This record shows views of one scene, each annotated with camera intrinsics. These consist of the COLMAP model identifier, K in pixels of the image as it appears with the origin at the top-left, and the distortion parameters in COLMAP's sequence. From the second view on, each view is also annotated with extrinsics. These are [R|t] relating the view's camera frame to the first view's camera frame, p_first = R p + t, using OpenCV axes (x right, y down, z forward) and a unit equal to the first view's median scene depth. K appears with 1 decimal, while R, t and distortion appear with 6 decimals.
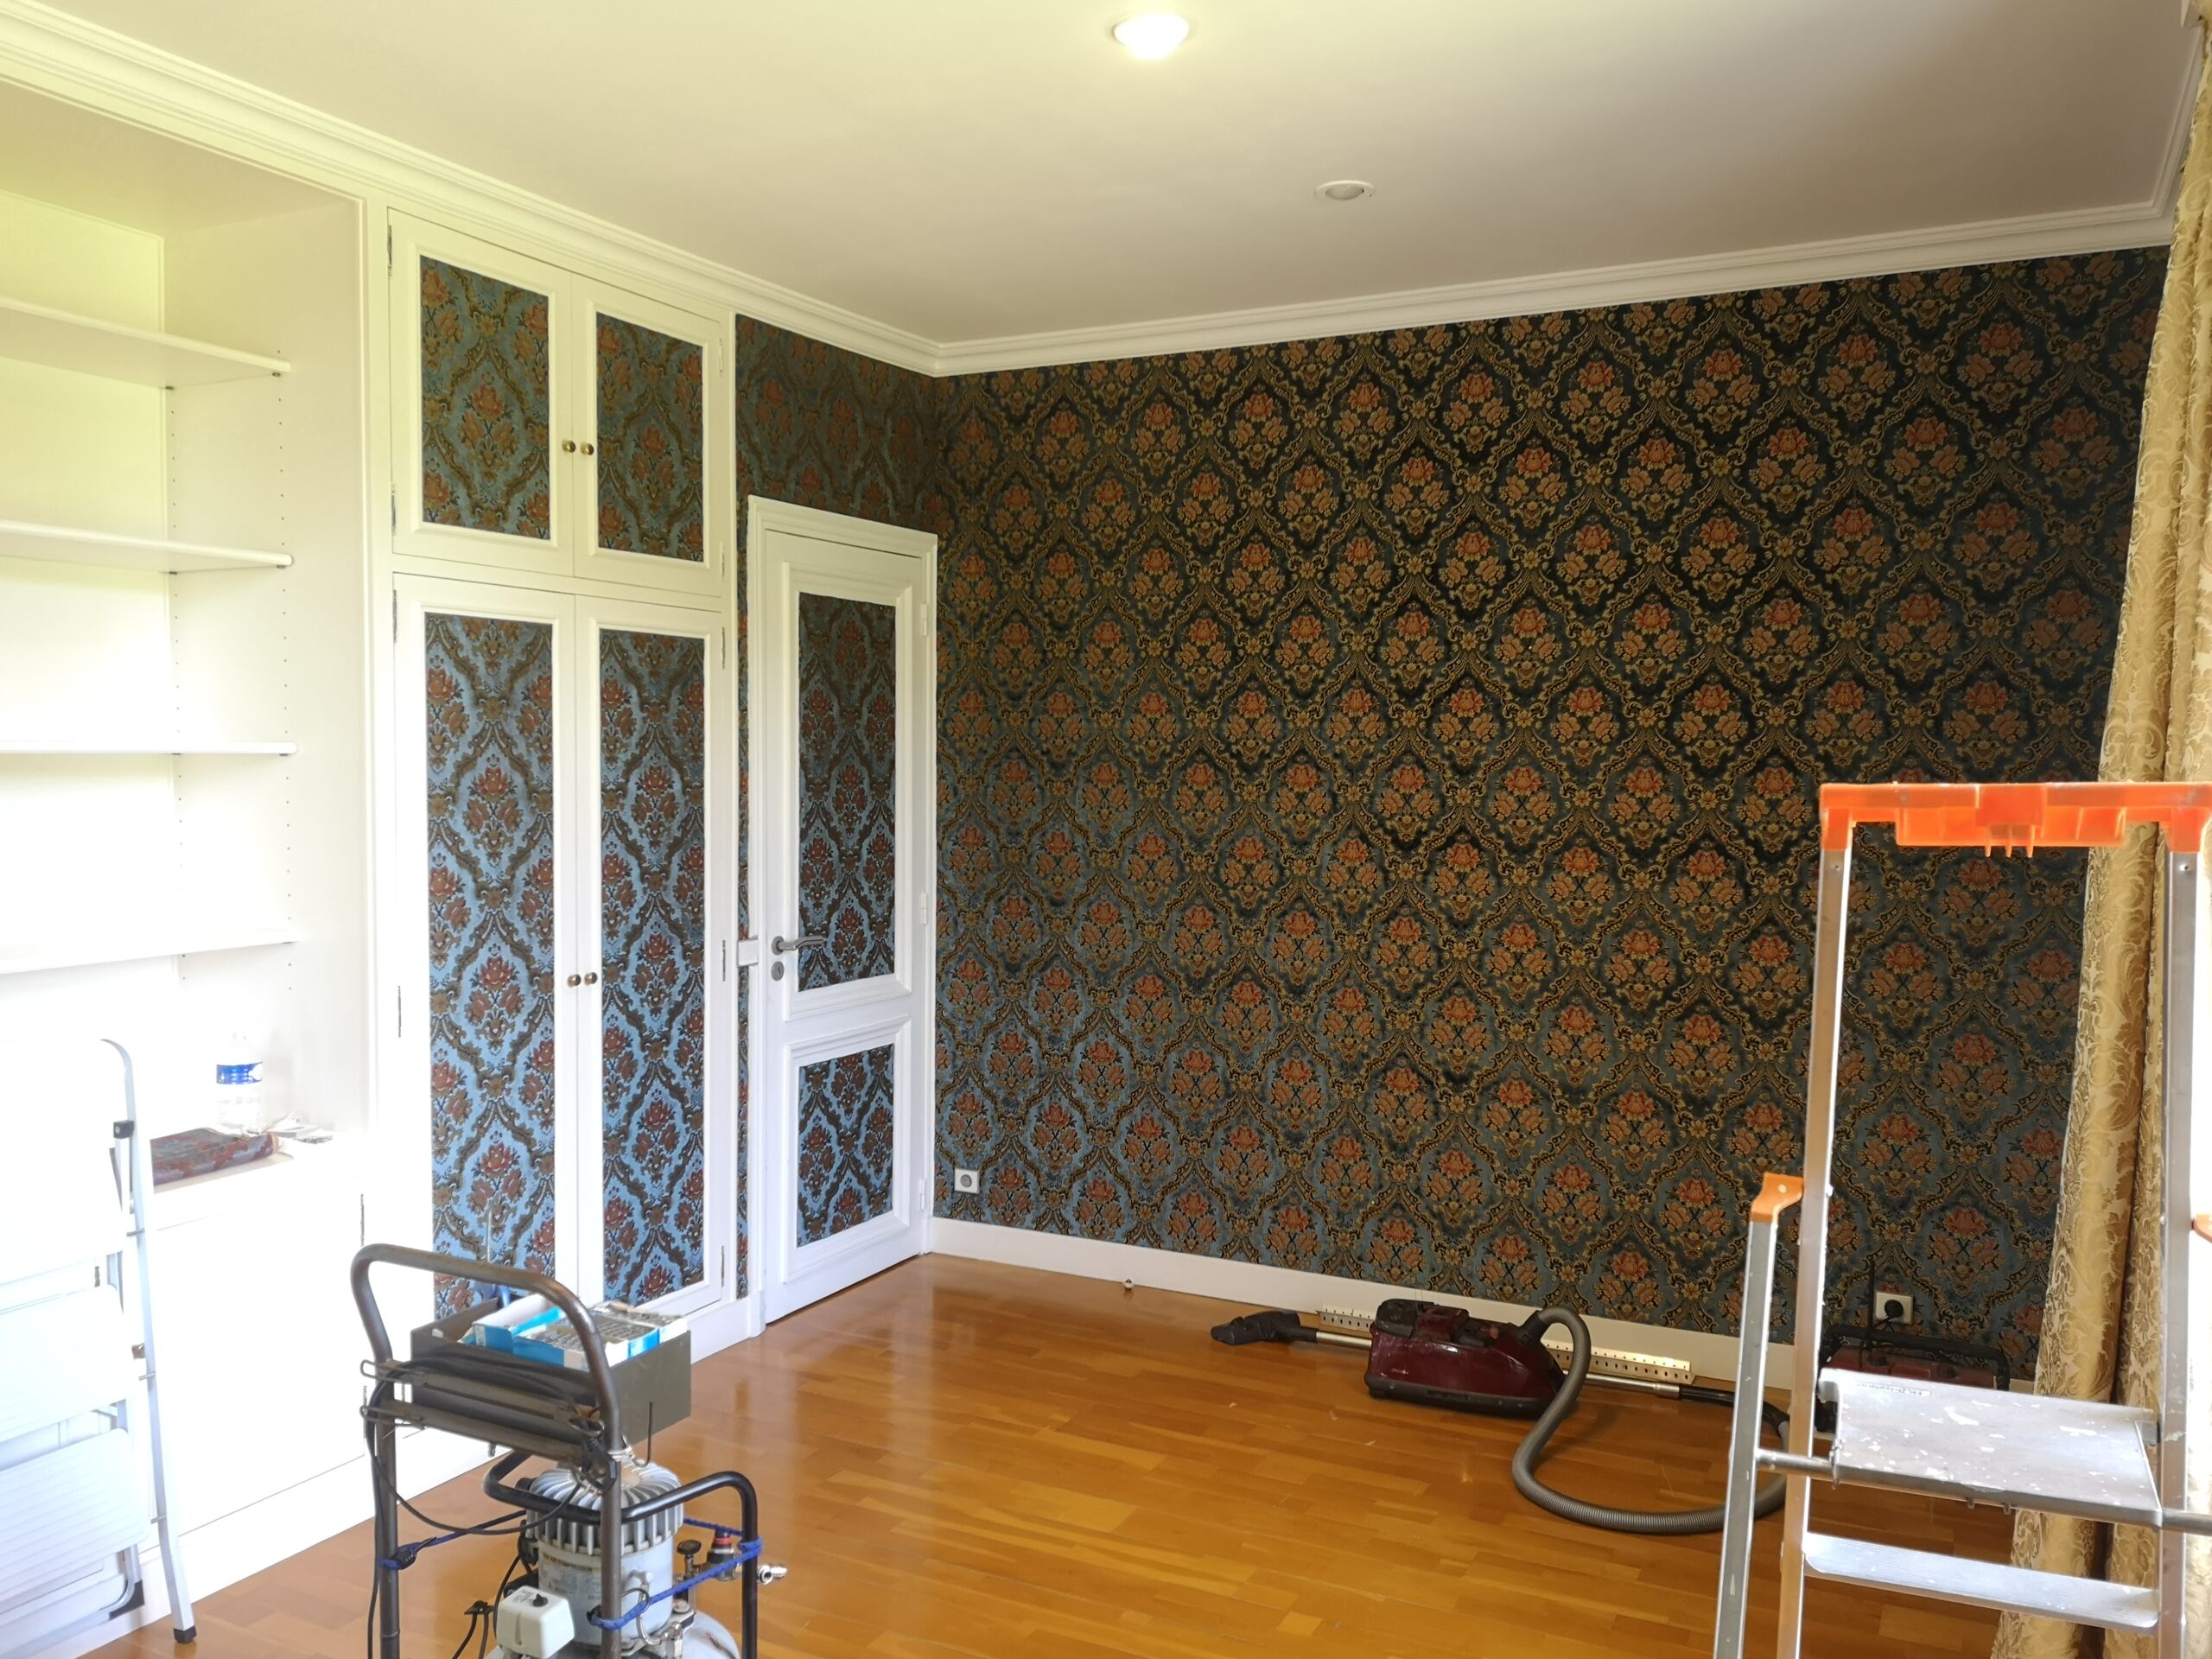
lens RADIAL K [[1775.1, 0, 1115.3], [0, 1775.1, 829.2], [0, 0, 1]] dist [0.064189, -0.000661]
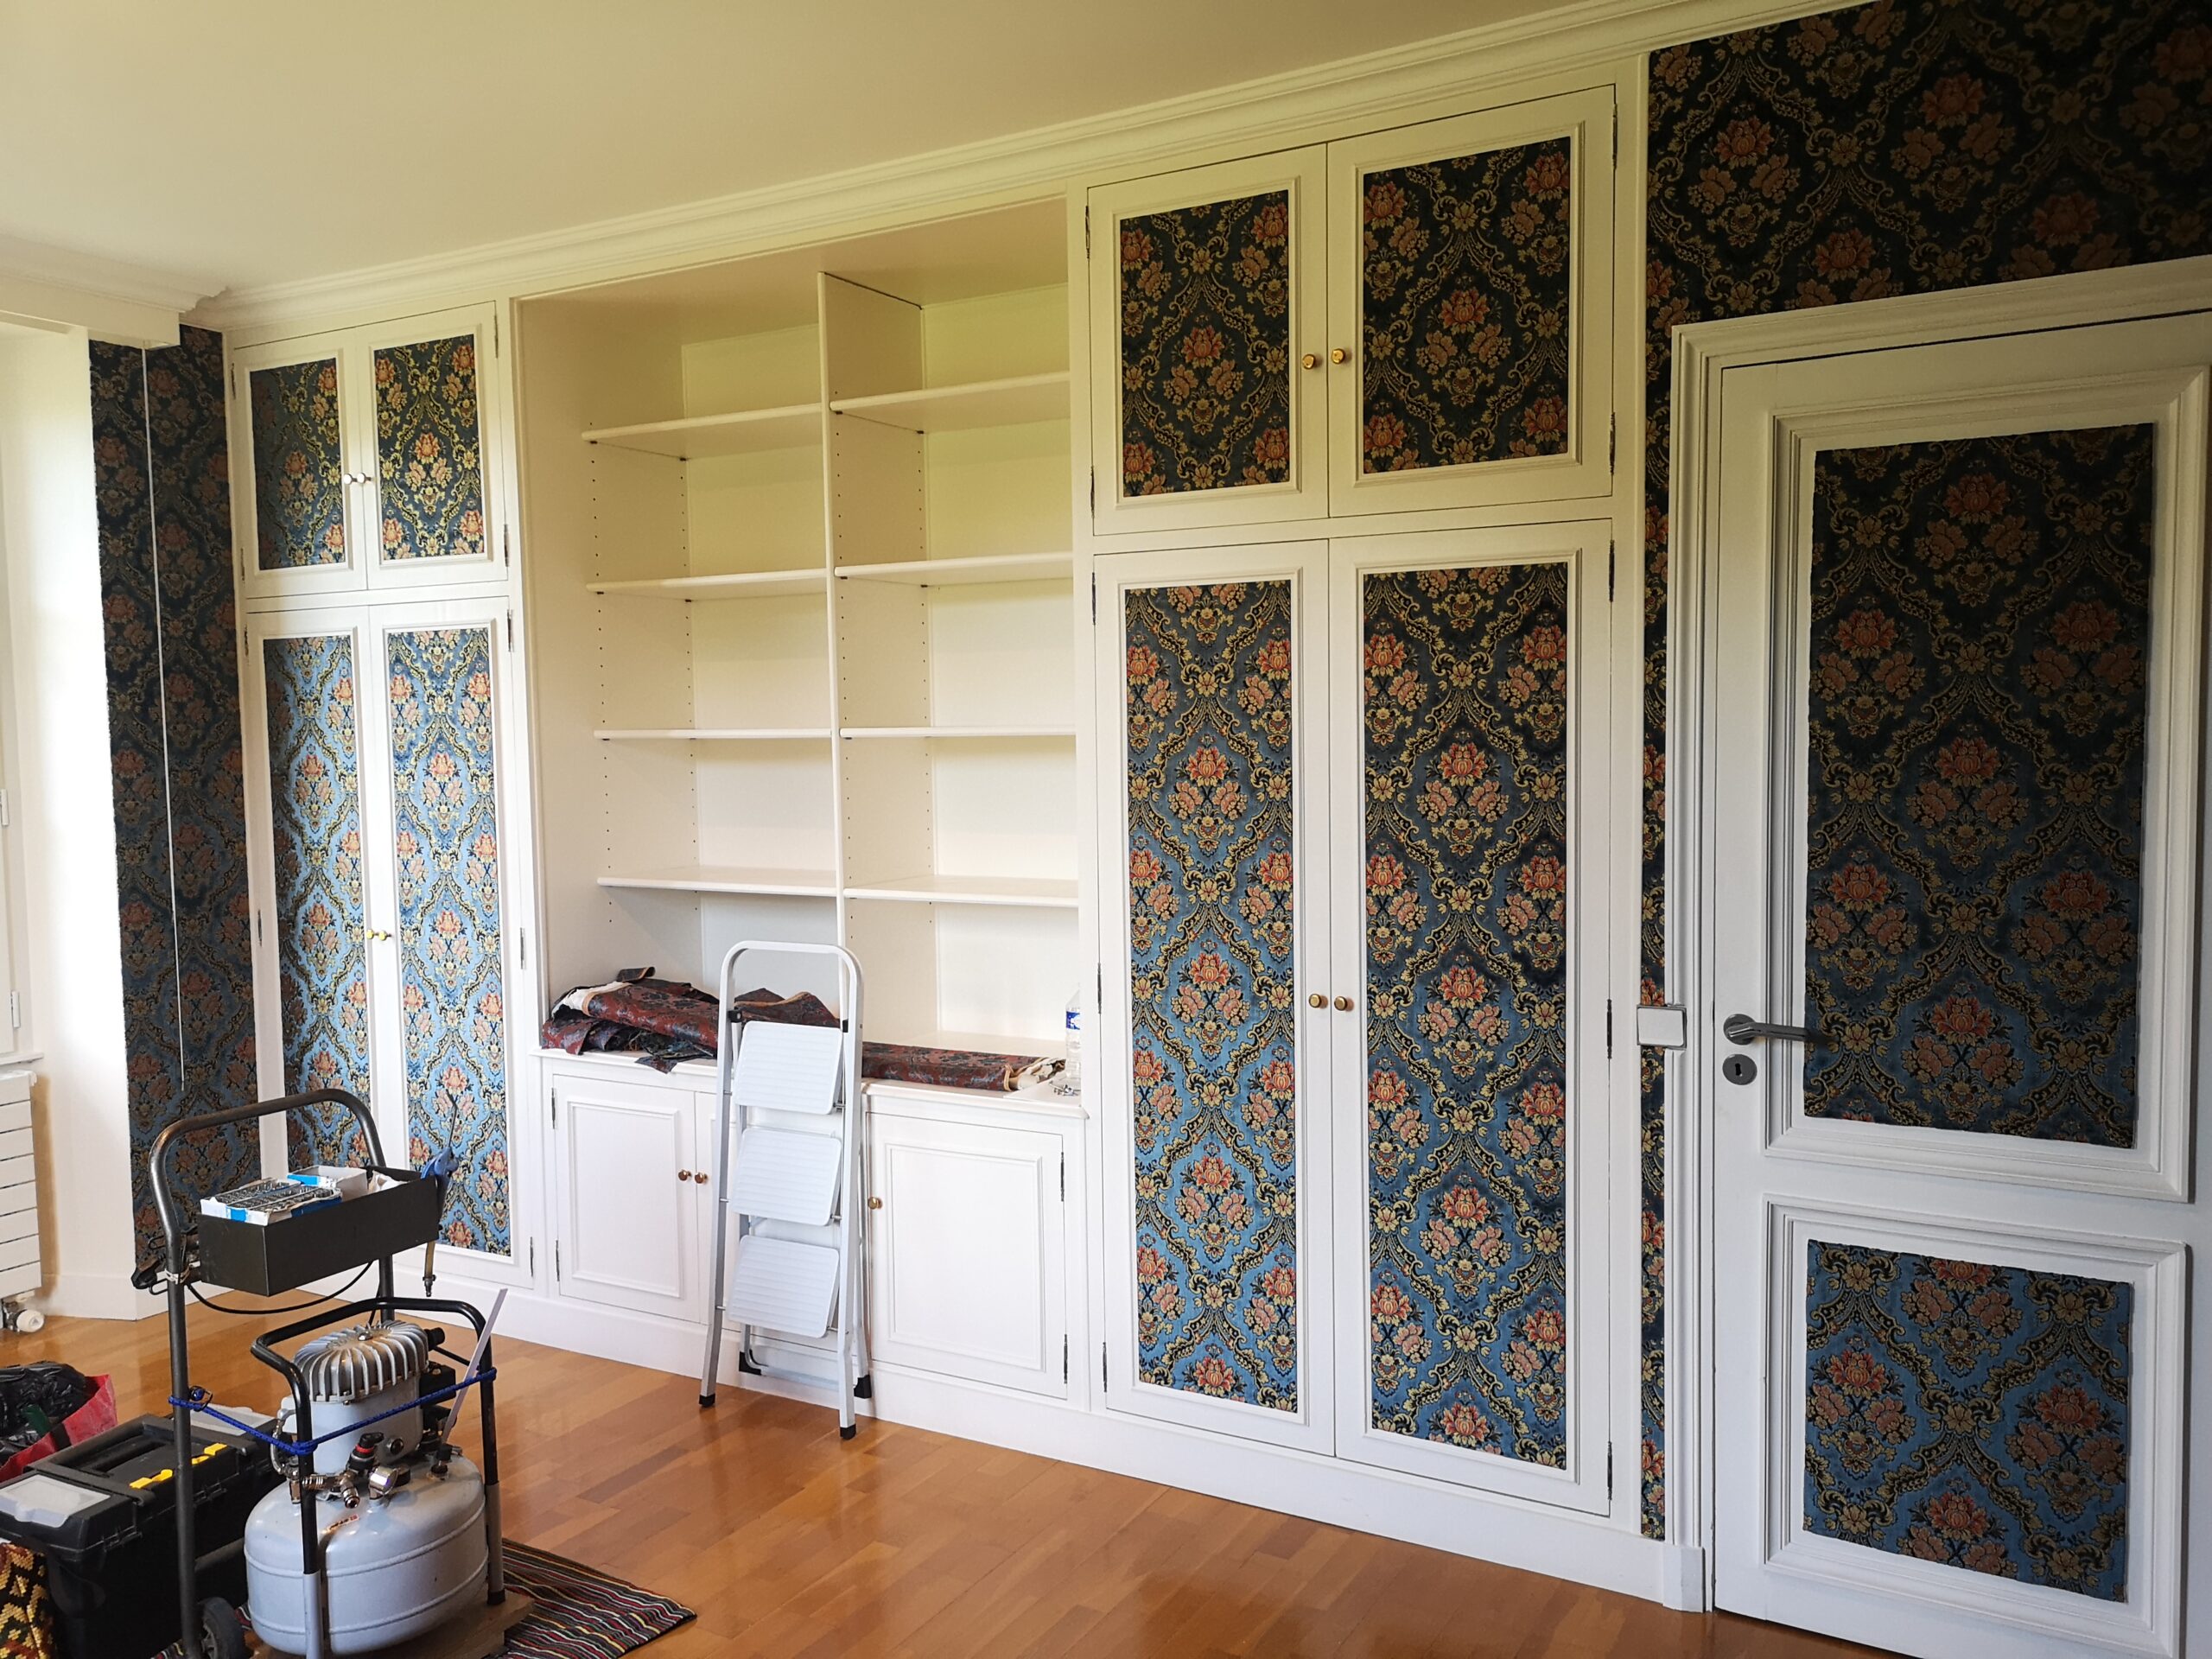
lens RADIAL K [[1724.8, 0, 1106.4], [0, 1724.8, 858.3], [0, 0, 1]] dist [0.066604, 0.000474]
pose [[-0.056605, 0.061060, -0.996528, 0.524743], [-0.035410, 0.997377, 0.063123, -0.031817], [0.997769, 0.038860, -0.054294, 0.972603]]
